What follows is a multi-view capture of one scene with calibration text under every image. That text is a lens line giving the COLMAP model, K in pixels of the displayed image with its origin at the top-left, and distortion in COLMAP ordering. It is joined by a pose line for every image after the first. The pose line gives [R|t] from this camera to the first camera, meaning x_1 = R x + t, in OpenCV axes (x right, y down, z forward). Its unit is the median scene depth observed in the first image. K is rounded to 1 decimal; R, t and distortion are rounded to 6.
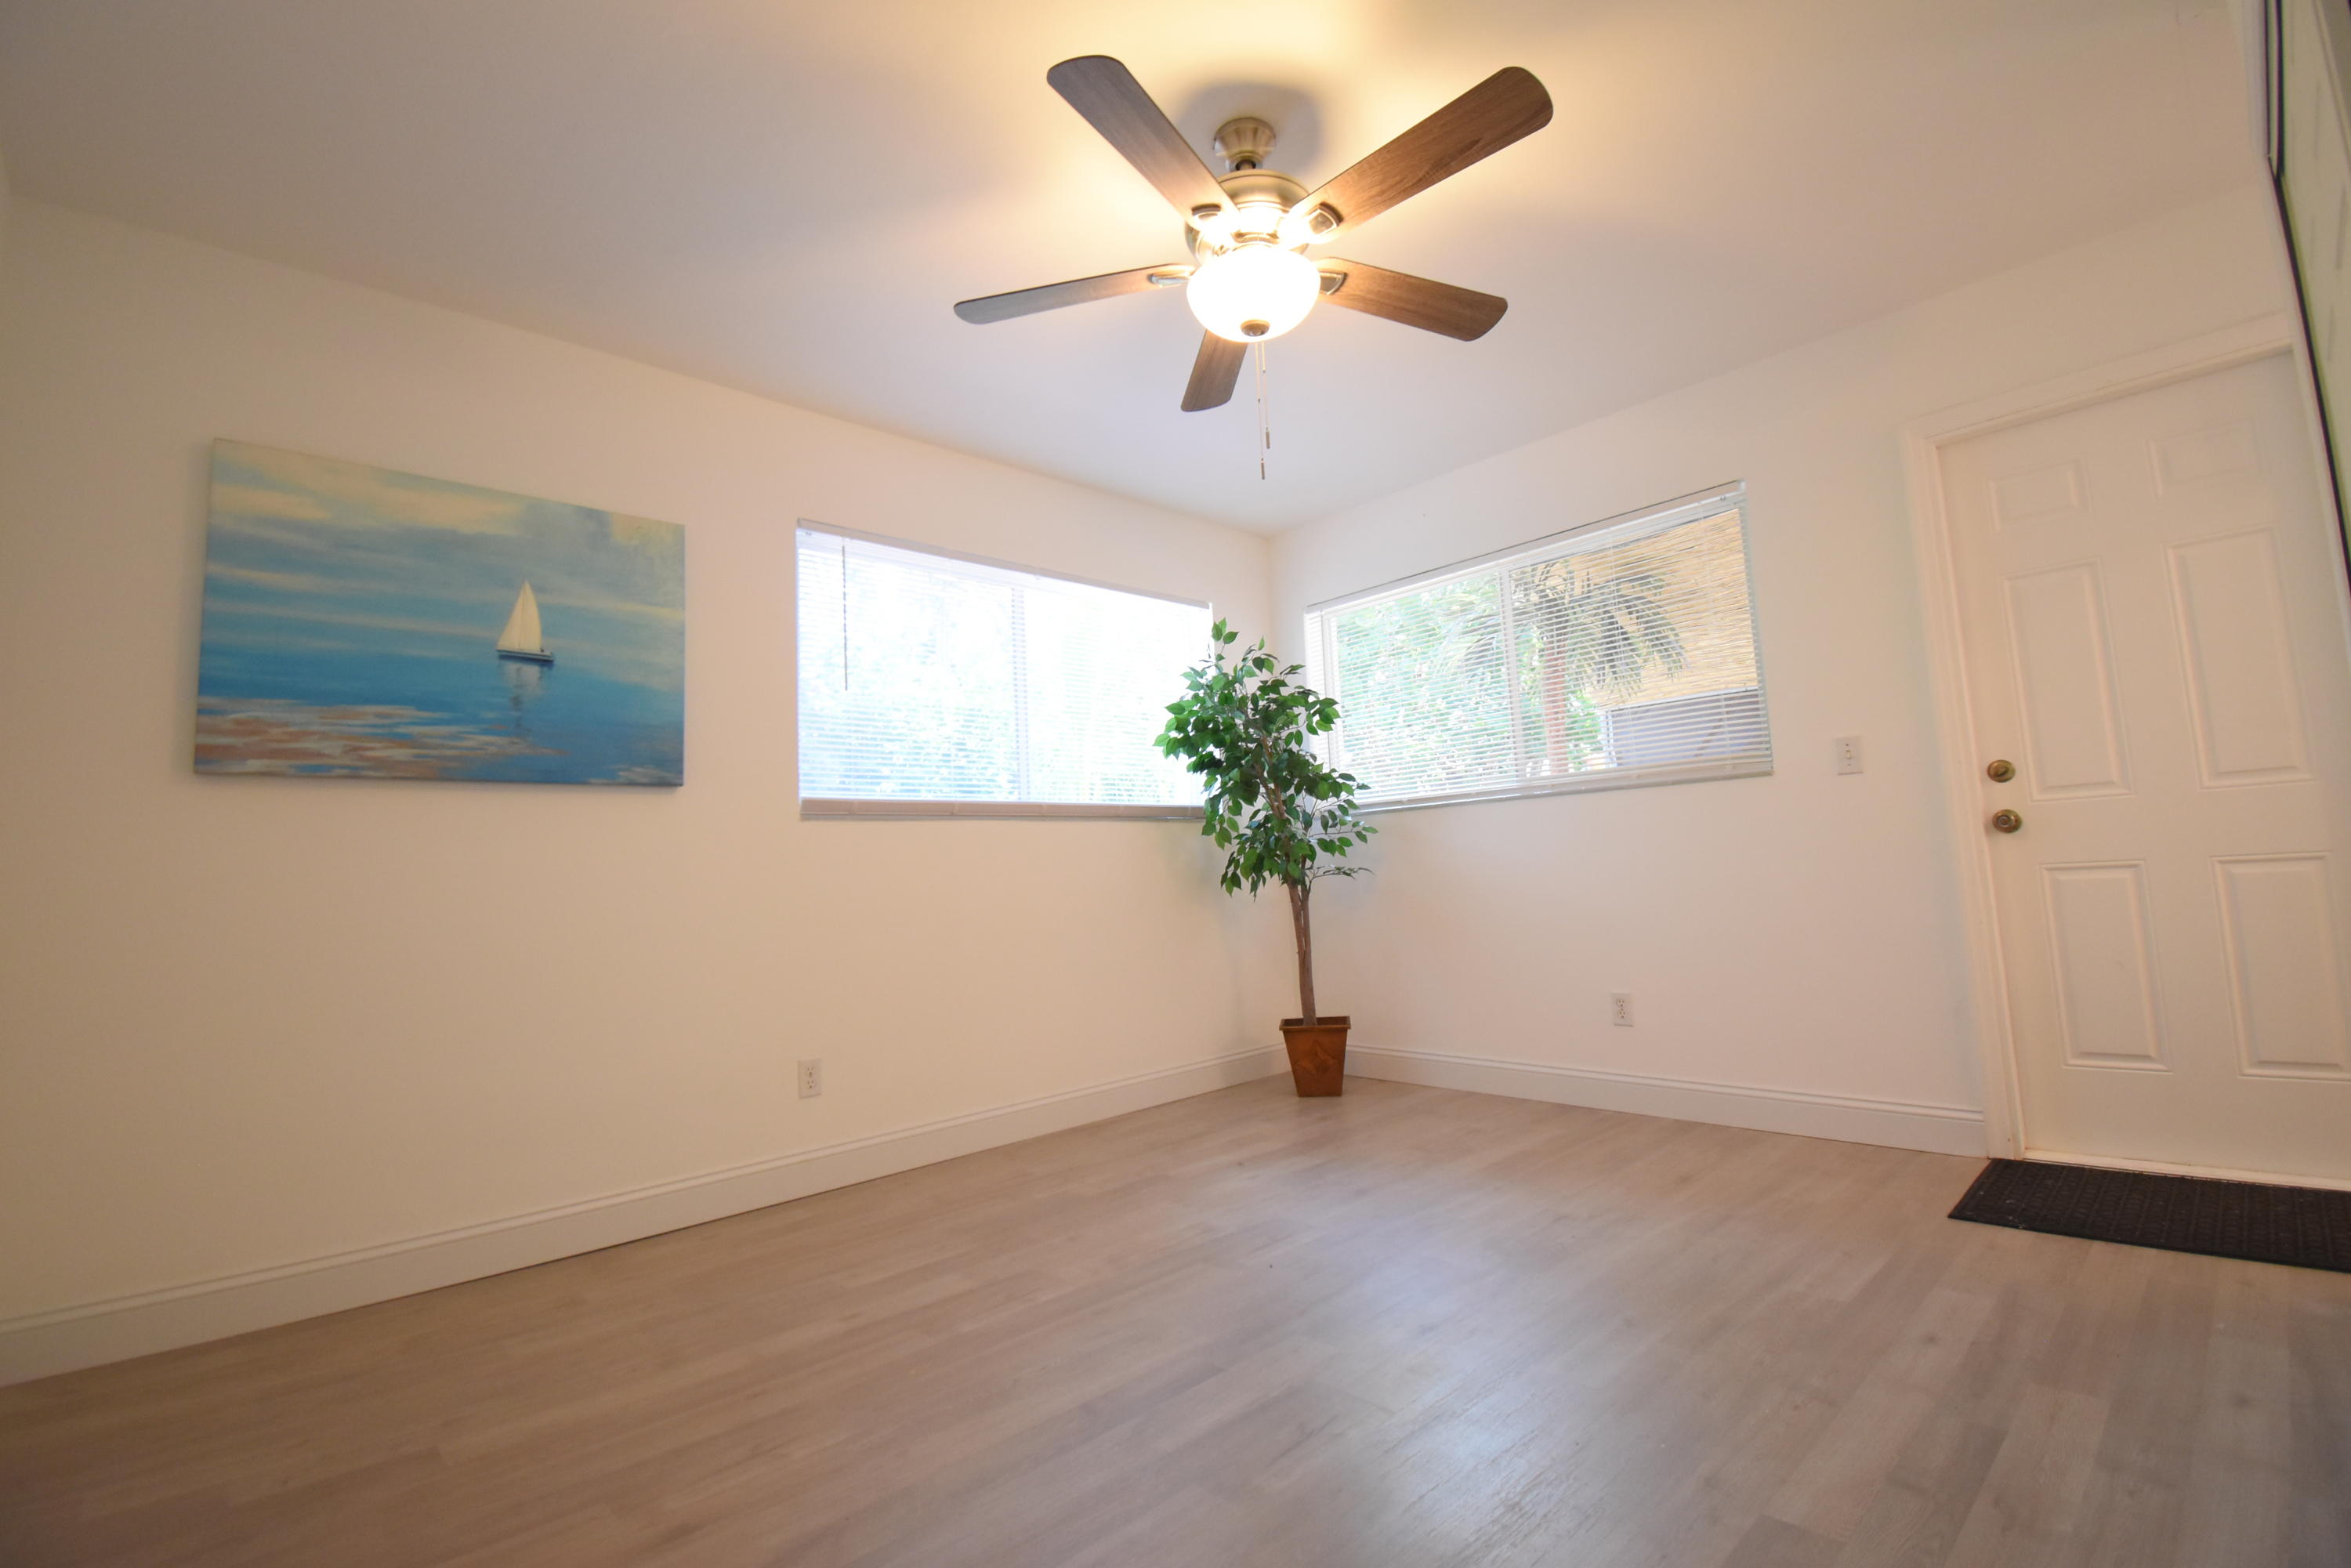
lens RADIAL K [[1029.1, 0, 1184.0], [0, 1029.1, 768.7], [0, 0, 1]] dist [0.024496, -0.030638]
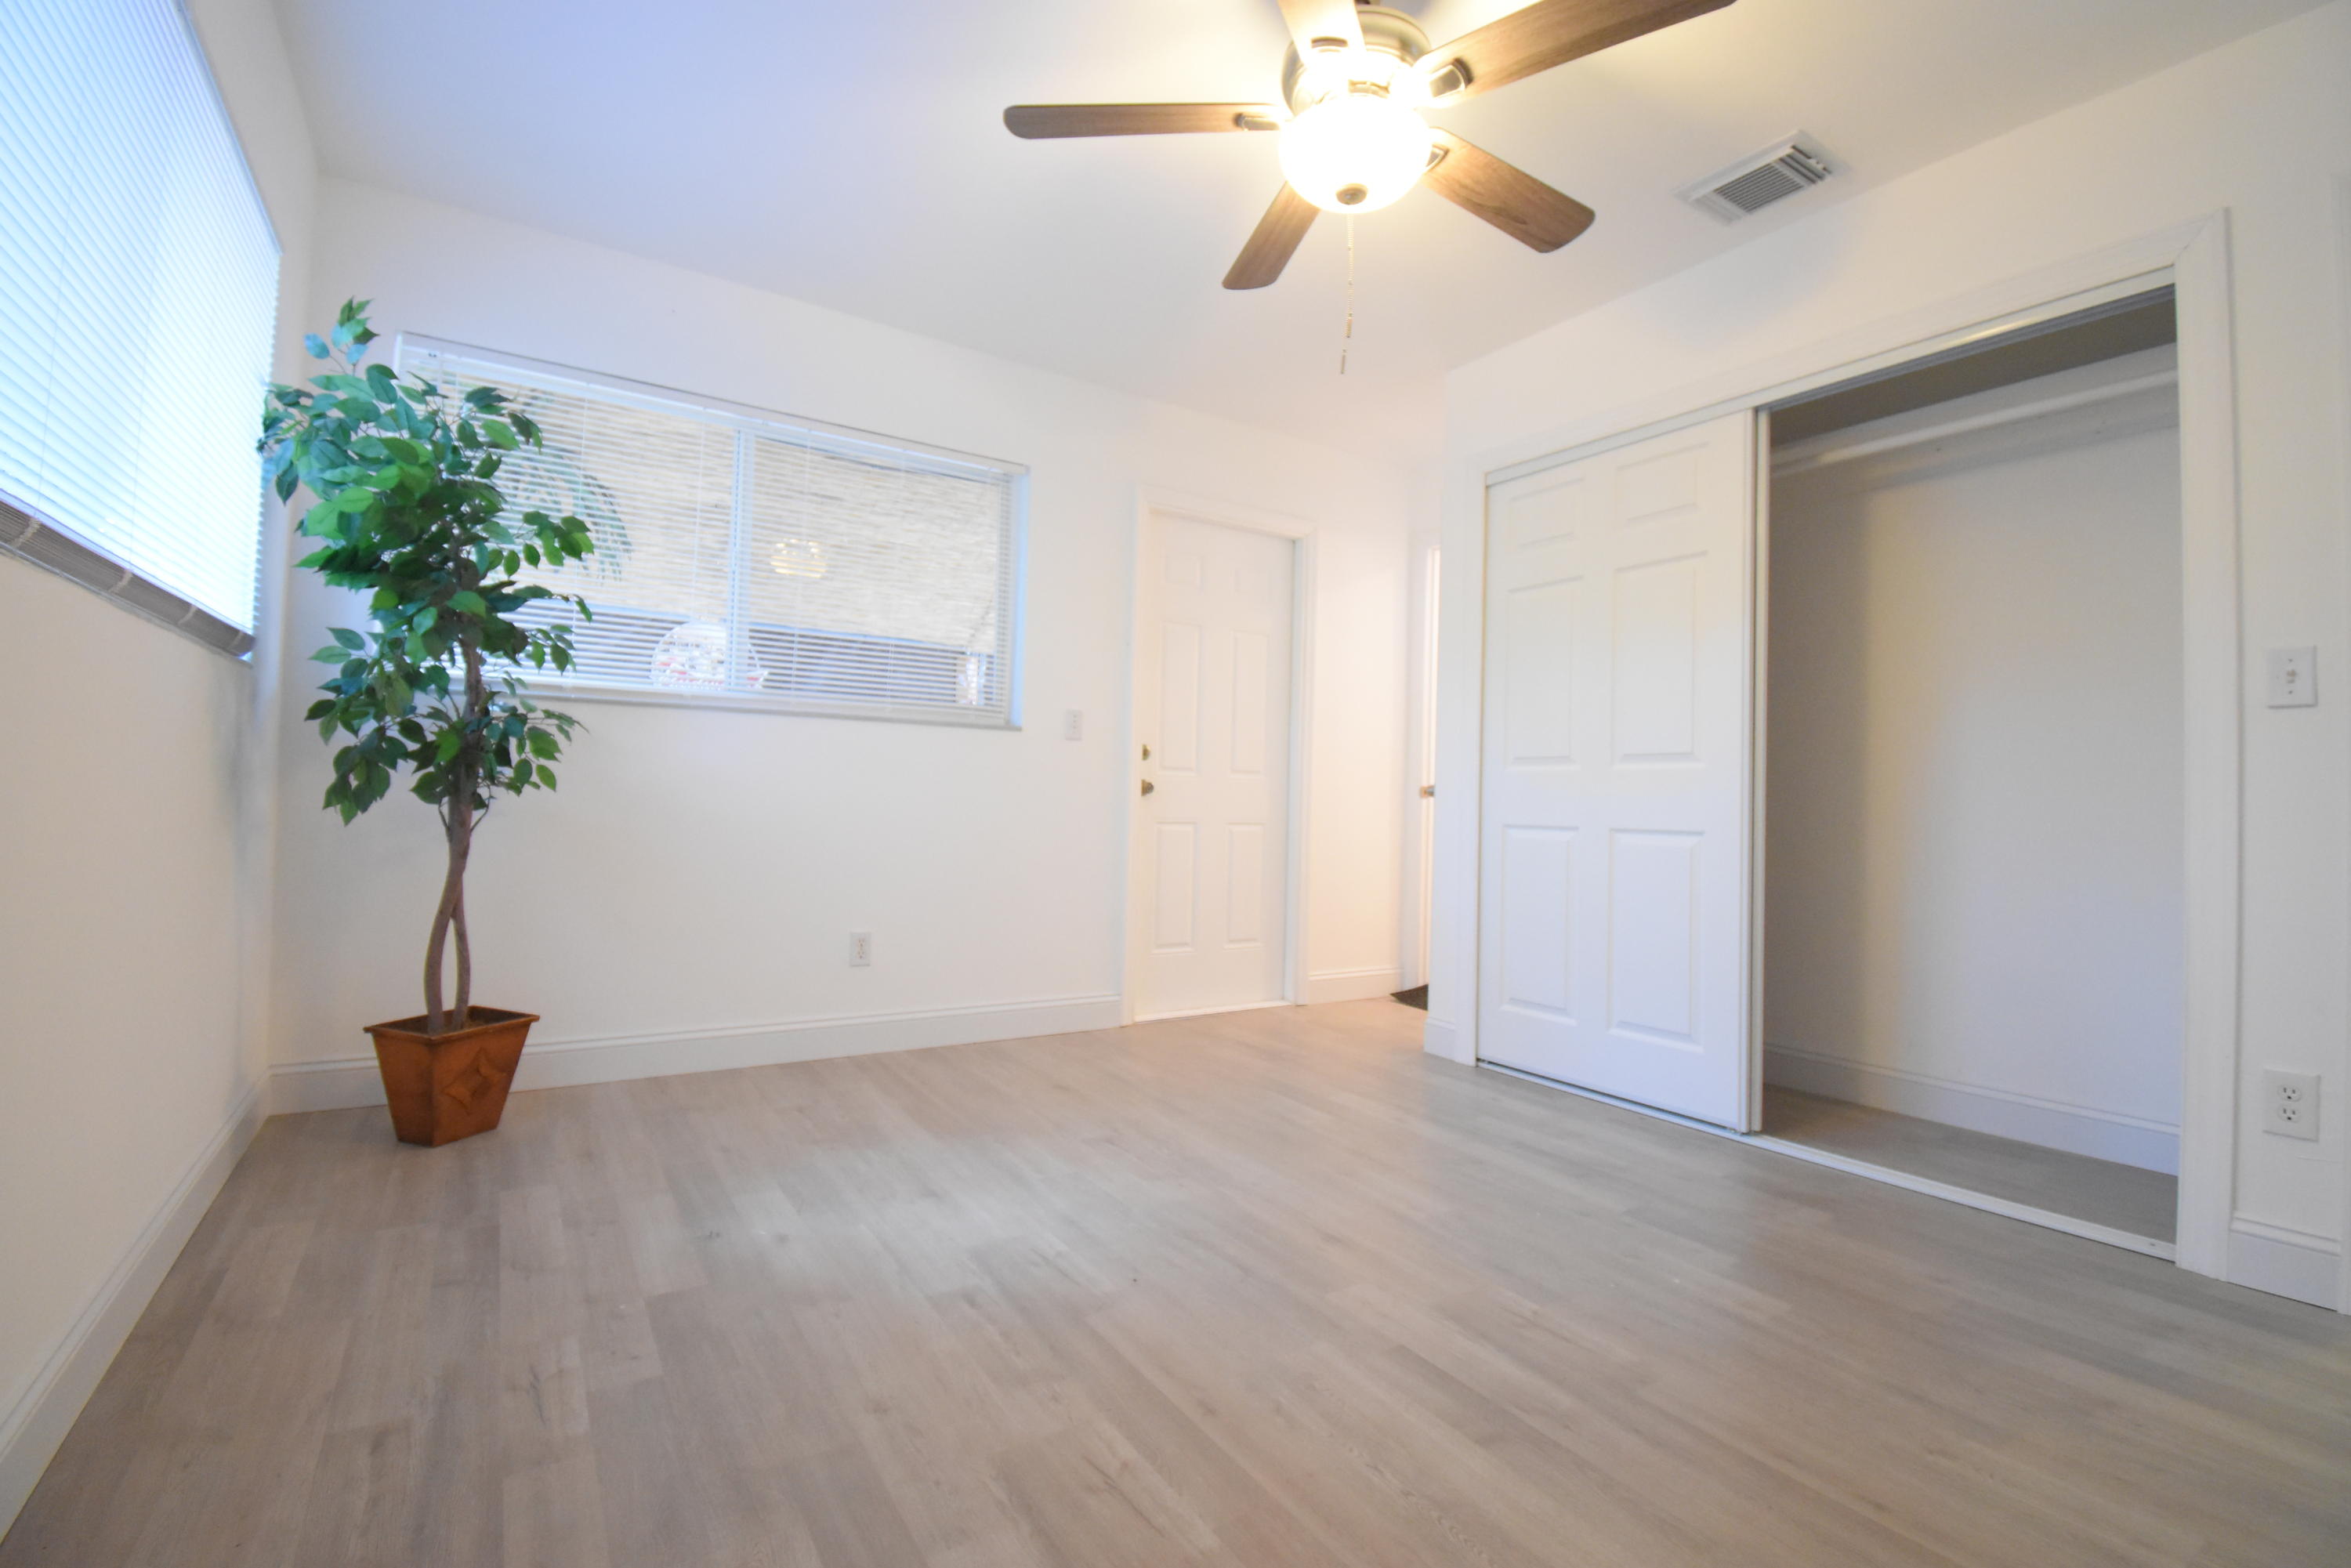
lens RADIAL K [[1029.1, 0, 1184.0], [0, 1029.1, 768.7], [0, 0, 1]] dist [0.024496, -0.030638]
pose [[0.178696, 0.083839, 0.980326, -0.589722], [-0.144299, 0.987823, -0.058177, 0.100299], [-0.973265, -0.131064, 0.188618, 0.682316]]
